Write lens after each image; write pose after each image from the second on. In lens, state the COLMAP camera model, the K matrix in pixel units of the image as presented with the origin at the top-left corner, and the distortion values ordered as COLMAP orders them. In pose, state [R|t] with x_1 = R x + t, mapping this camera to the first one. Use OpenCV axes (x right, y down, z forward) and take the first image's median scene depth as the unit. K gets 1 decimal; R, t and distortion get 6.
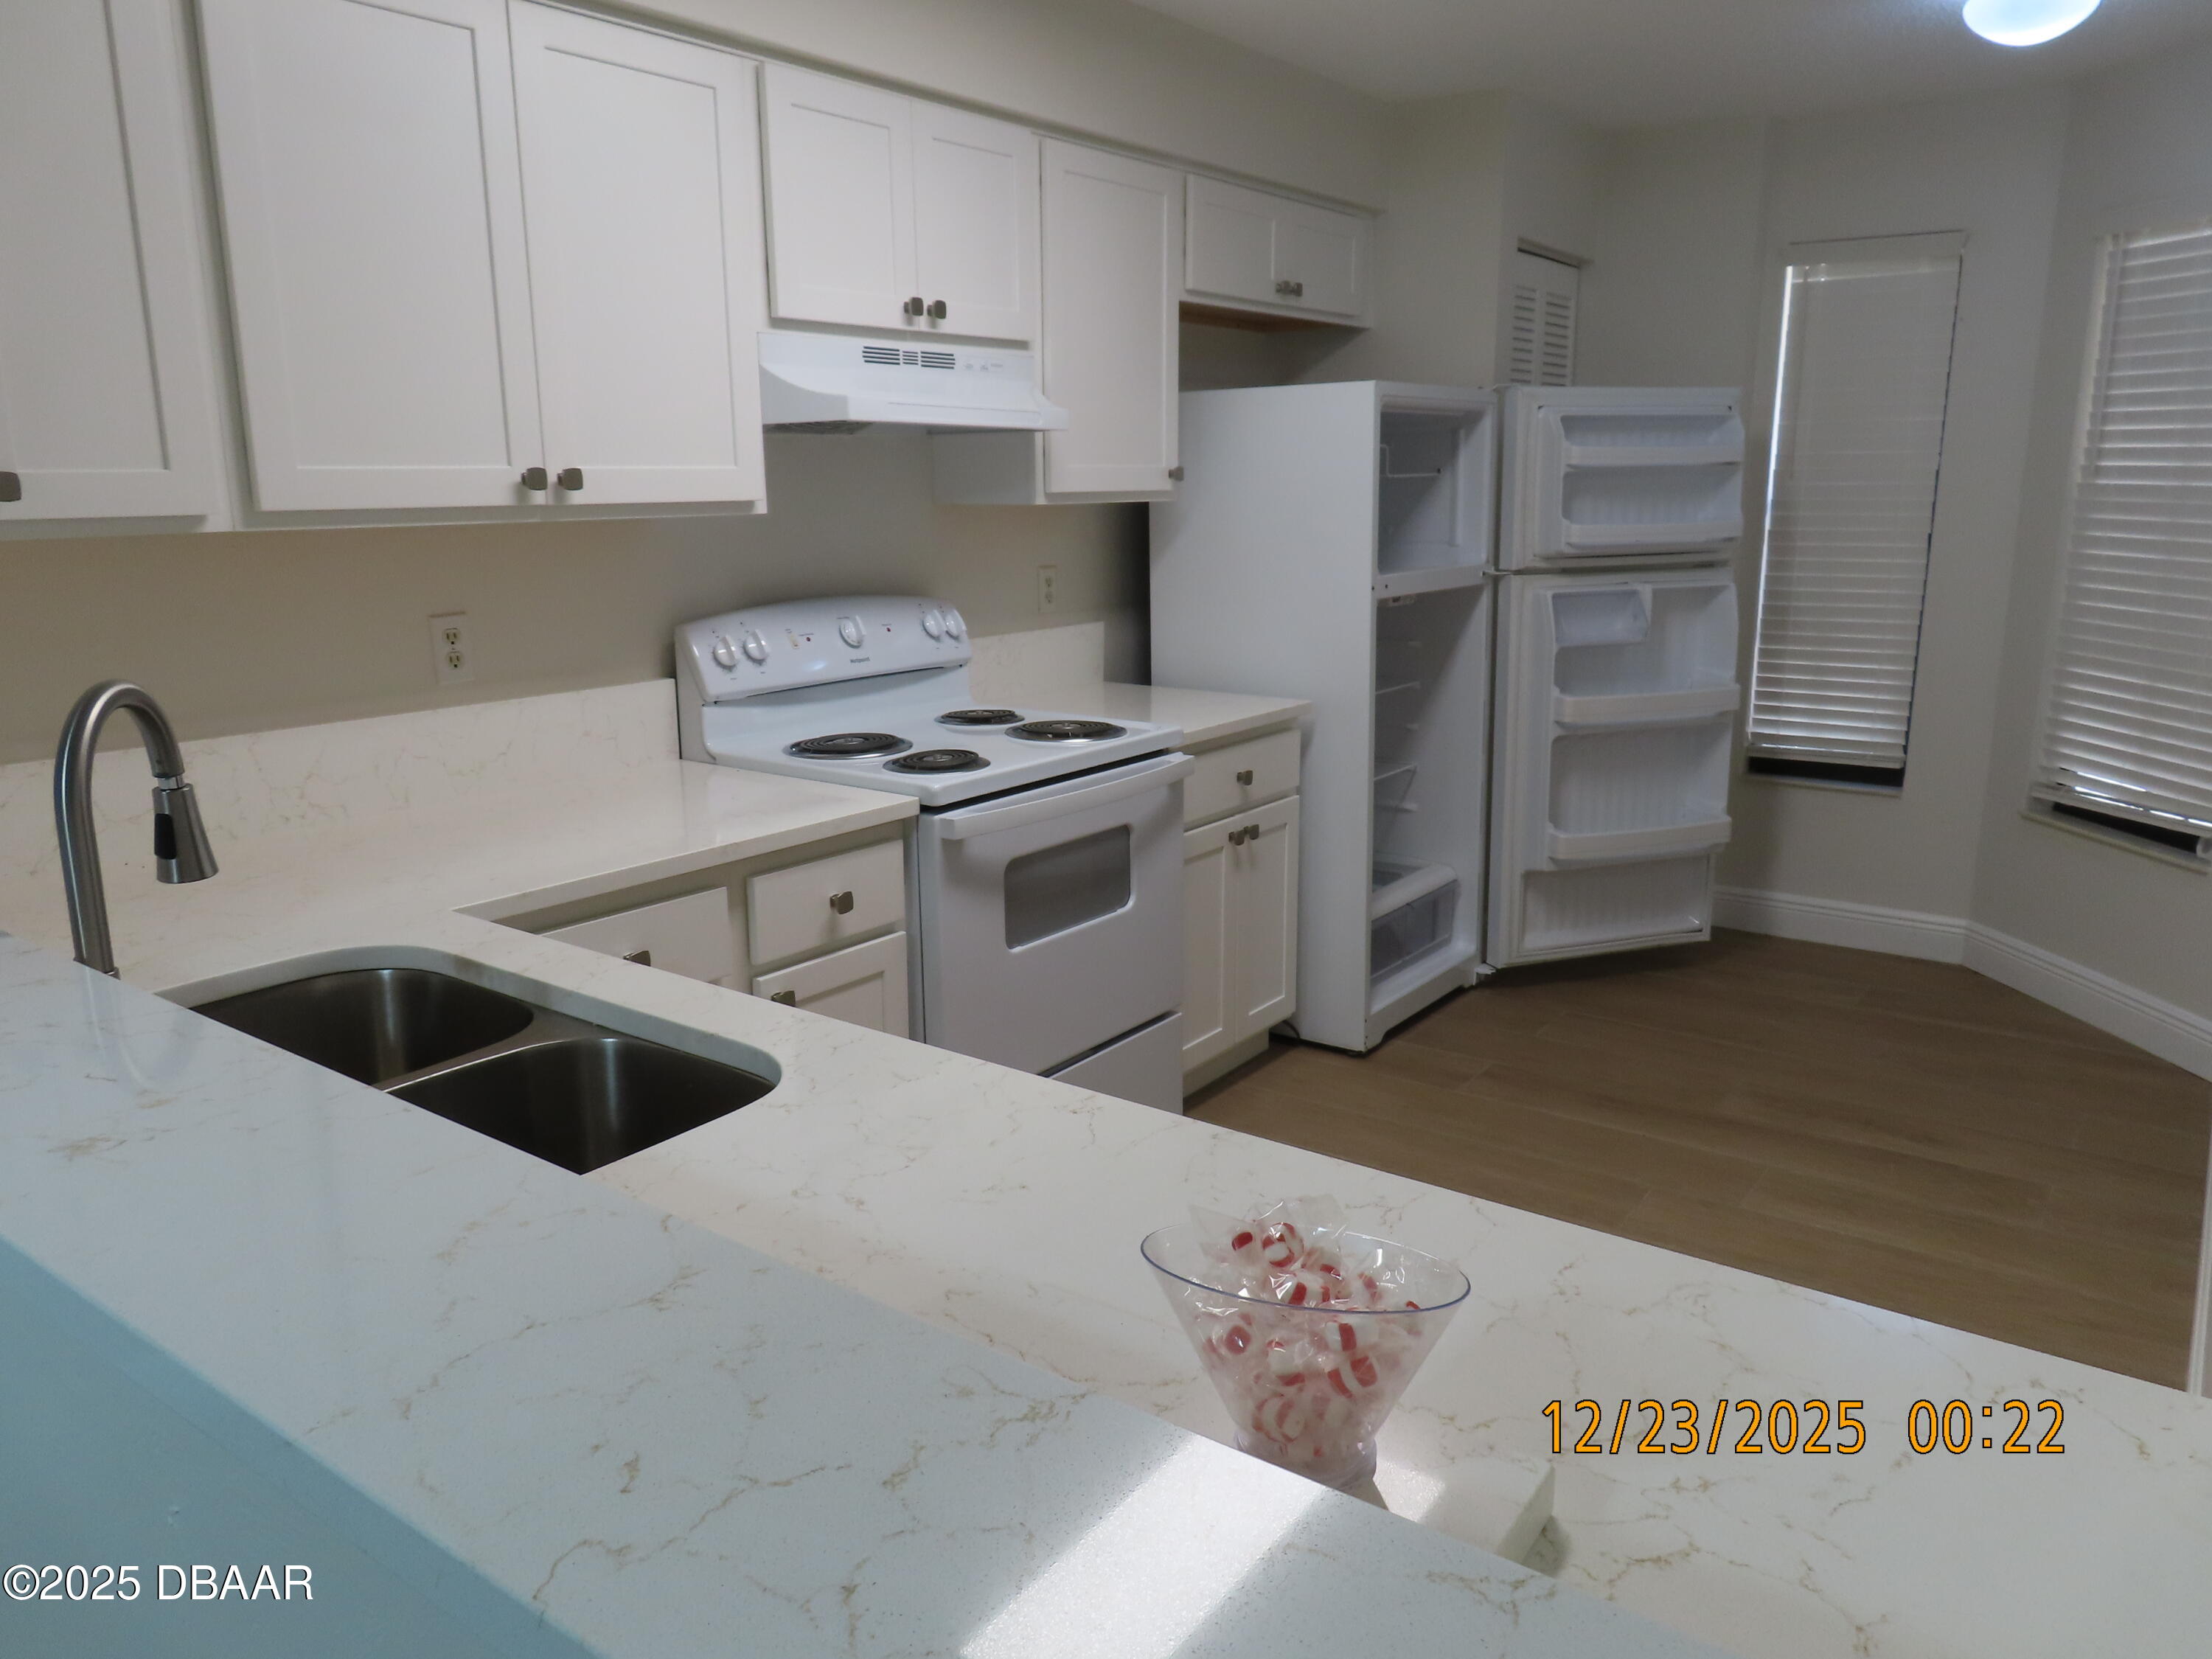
lens RADIAL K [[1607.1, 0, 1100.7], [0, 1607.1, 834.4], [0, 0, 1]] dist [0.000724, -0.005788]
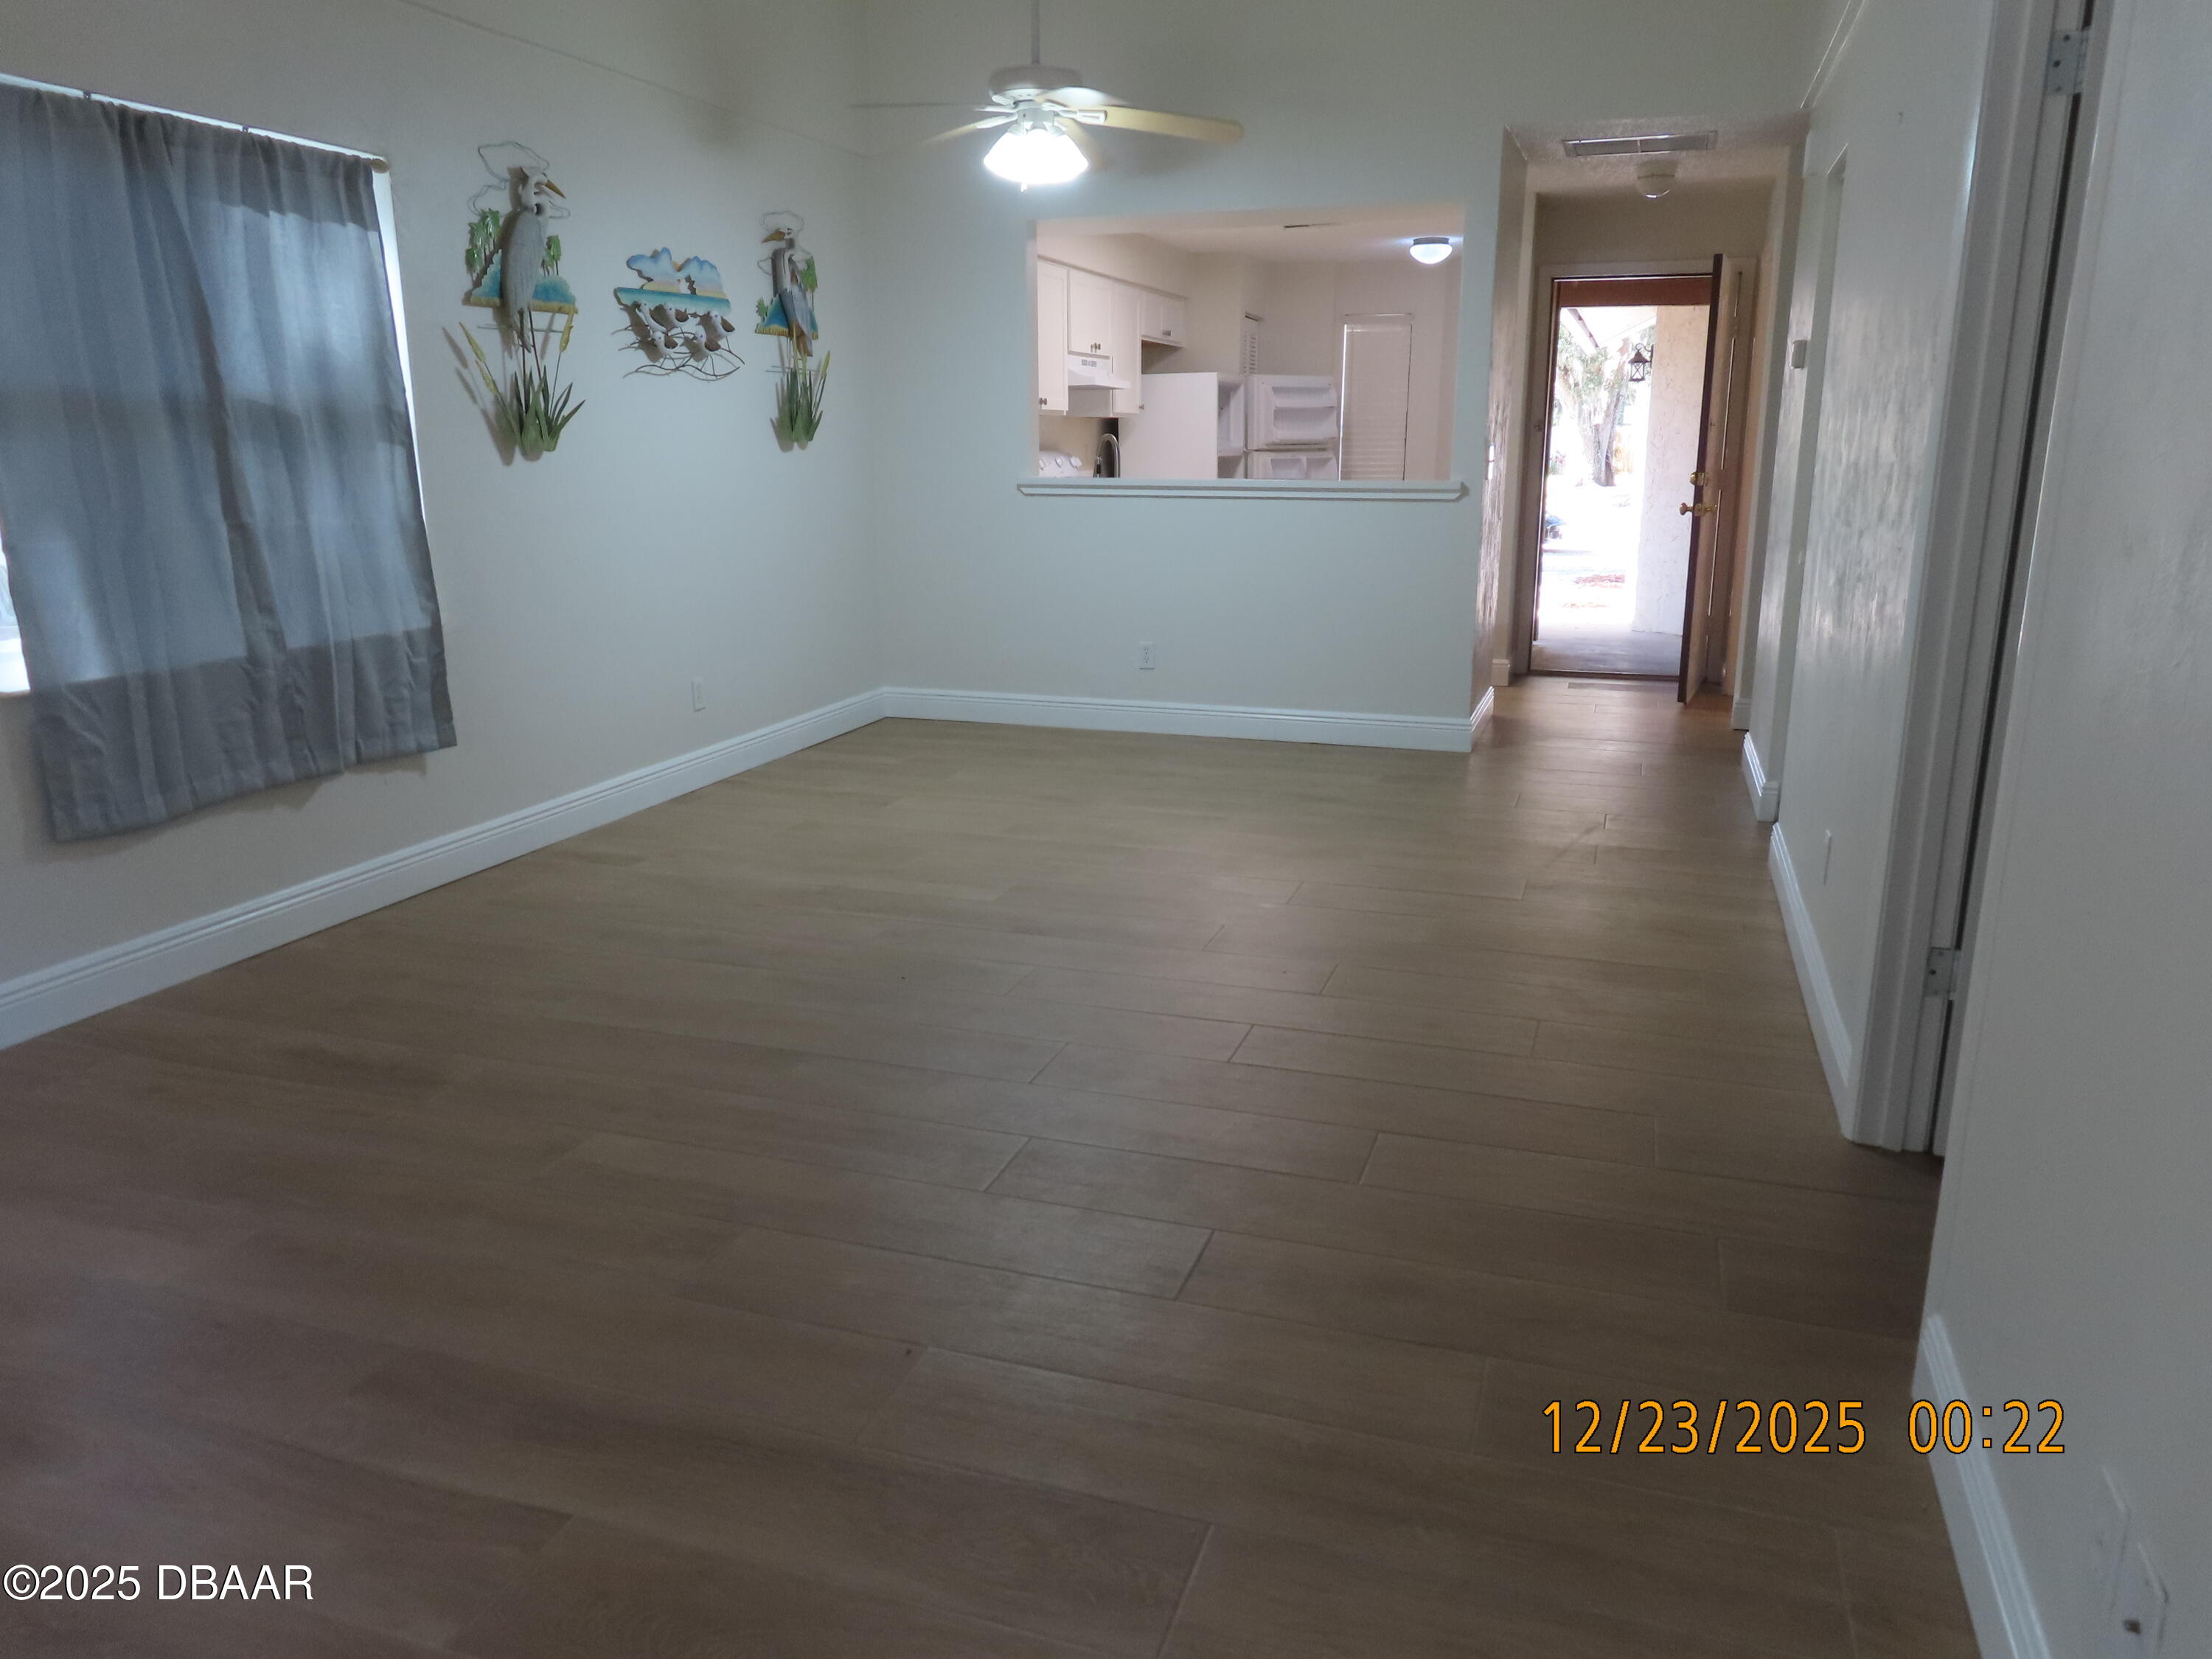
lens RADIAL K [[1607.1, 0, 1100.7], [0, 1607.1, 834.4], [0, 0, 1]] dist [0.000724, -0.005788]
pose [[0.954529, -0.064375, 0.291083, -0.731850], [0.058517, 0.997871, 0.028793, 0.343573], [-0.292317, -0.010451, 0.956264, -1.308019]]
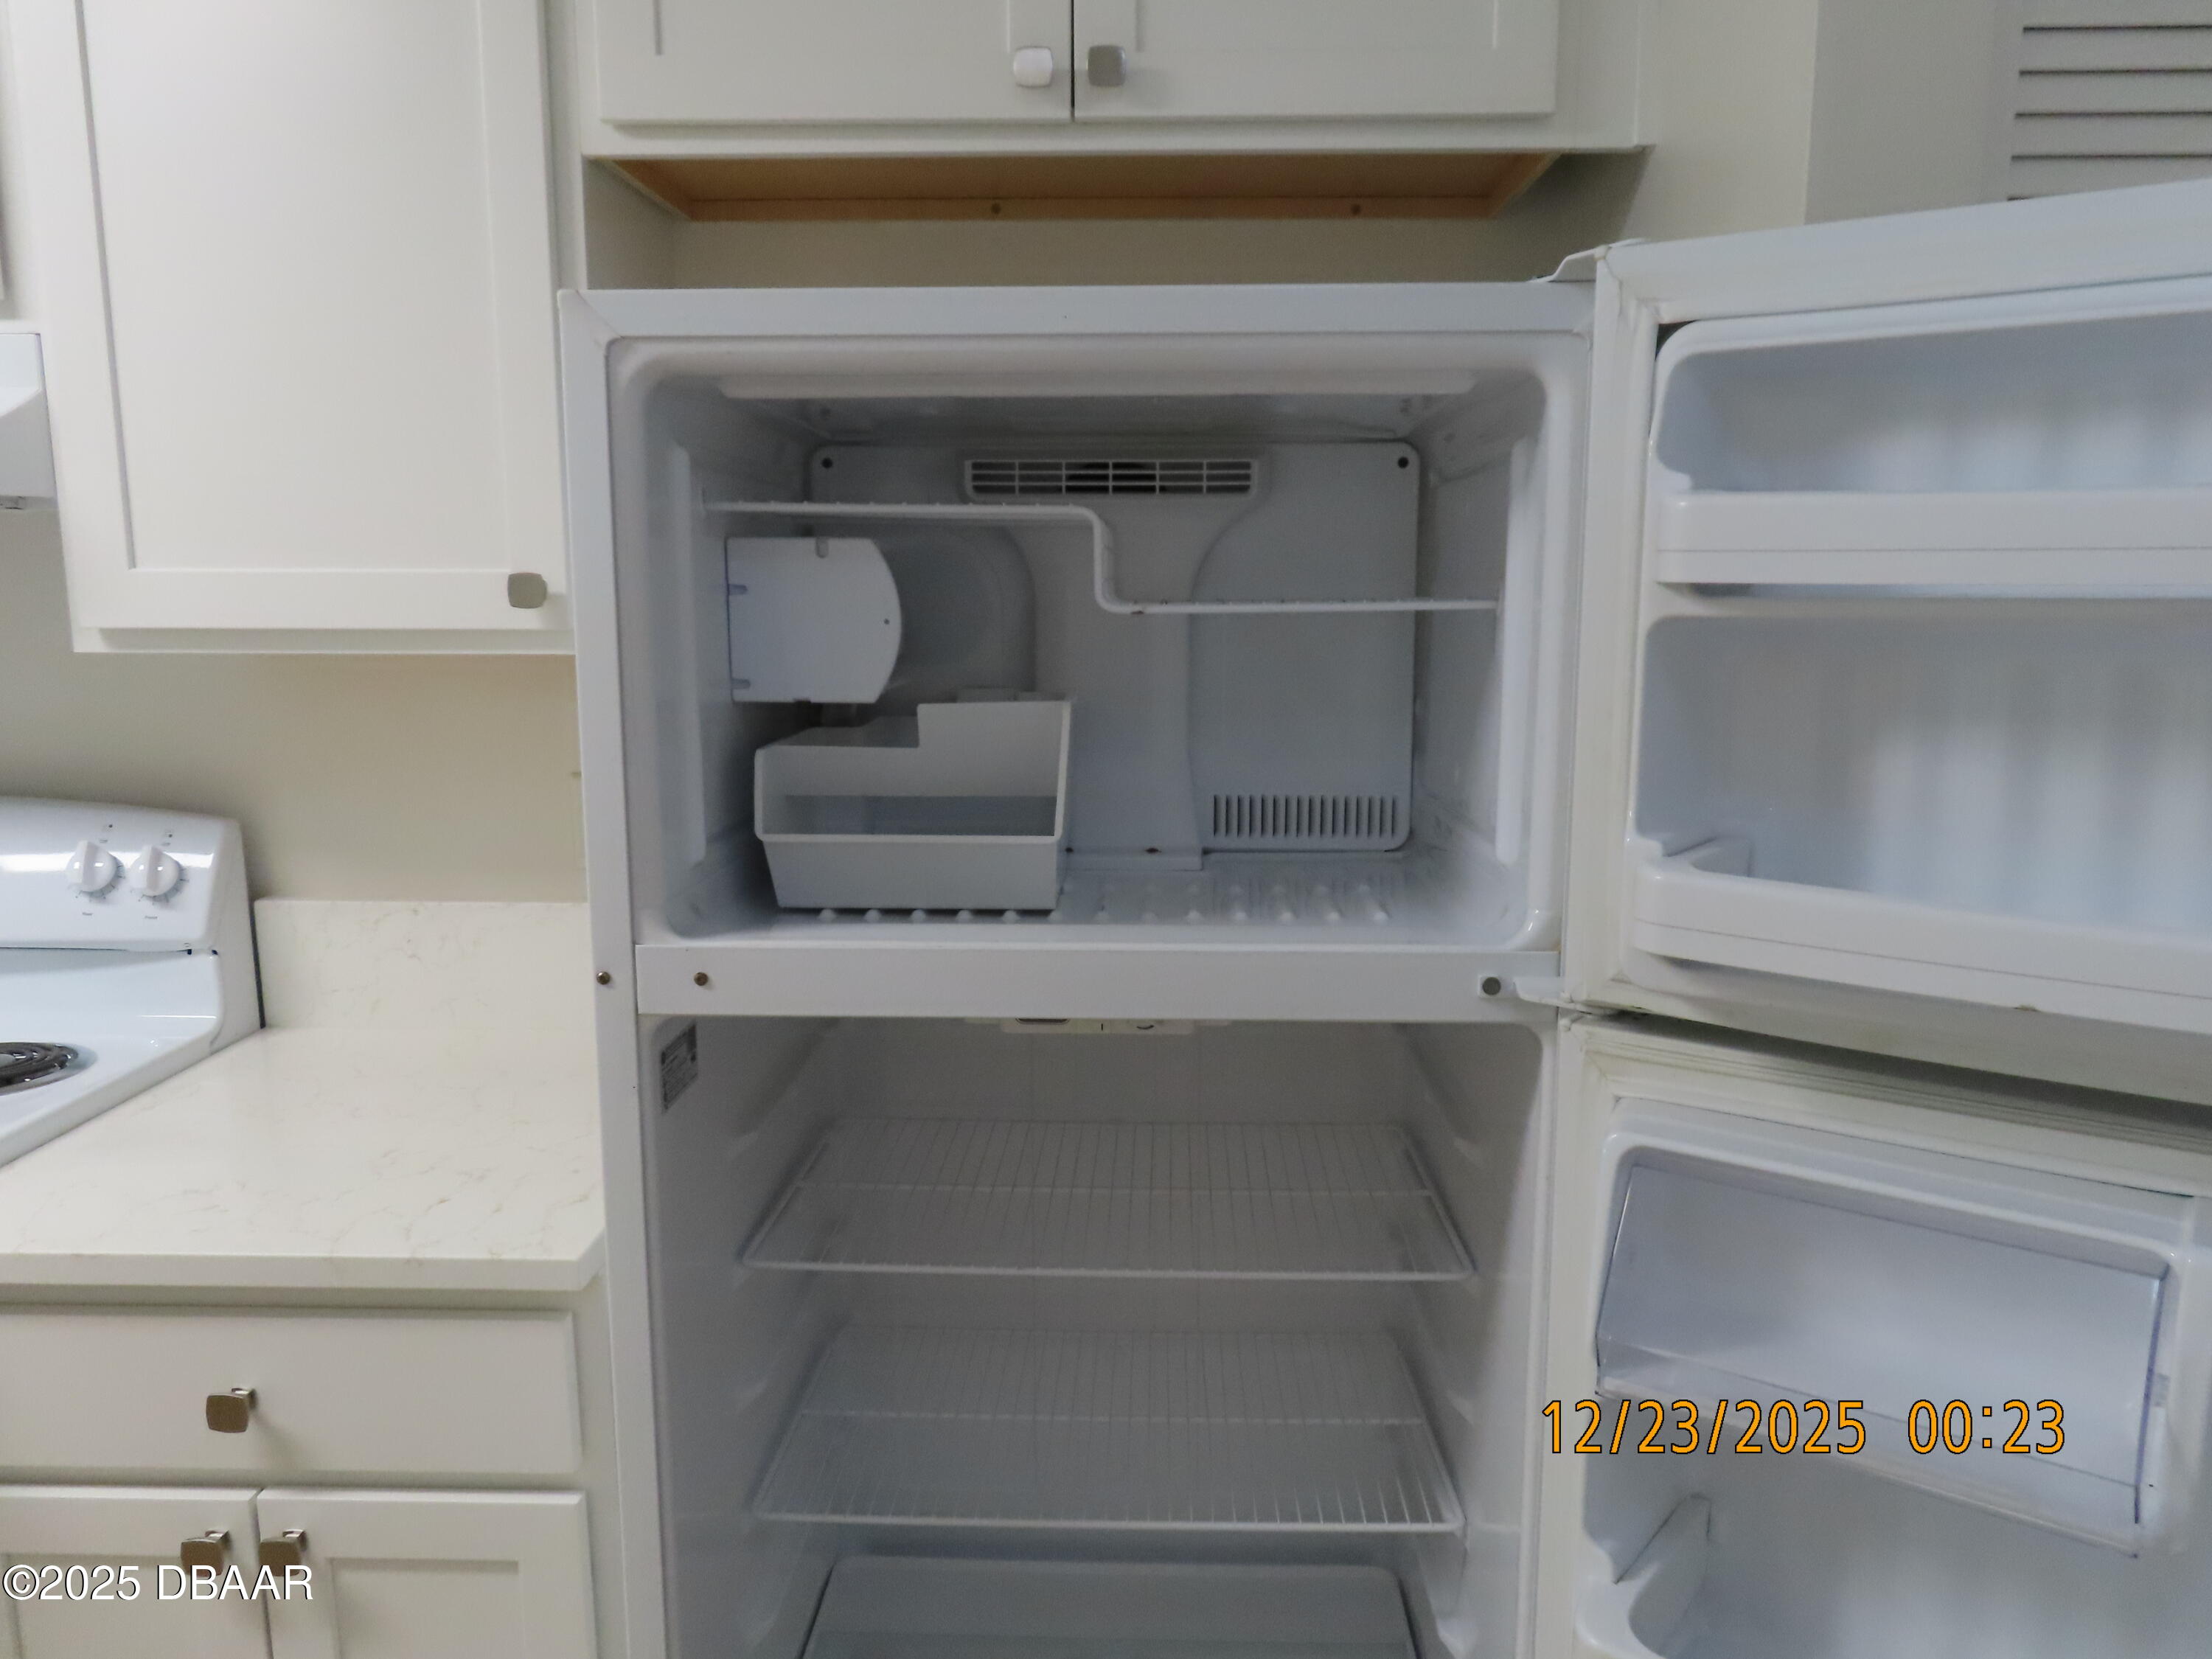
lens RADIAL K [[1607.1, 0, 1100.7], [0, 1607.1, 834.4], [0, 0, 1]] dist [0.000724, -0.005788]
pose [[0.565617, 0.146029, -0.811636, 0.416101], [-0.185686, 0.981476, 0.047184, -0.188985], [0.803491, 0.124021, 0.582254, 0.799325]]
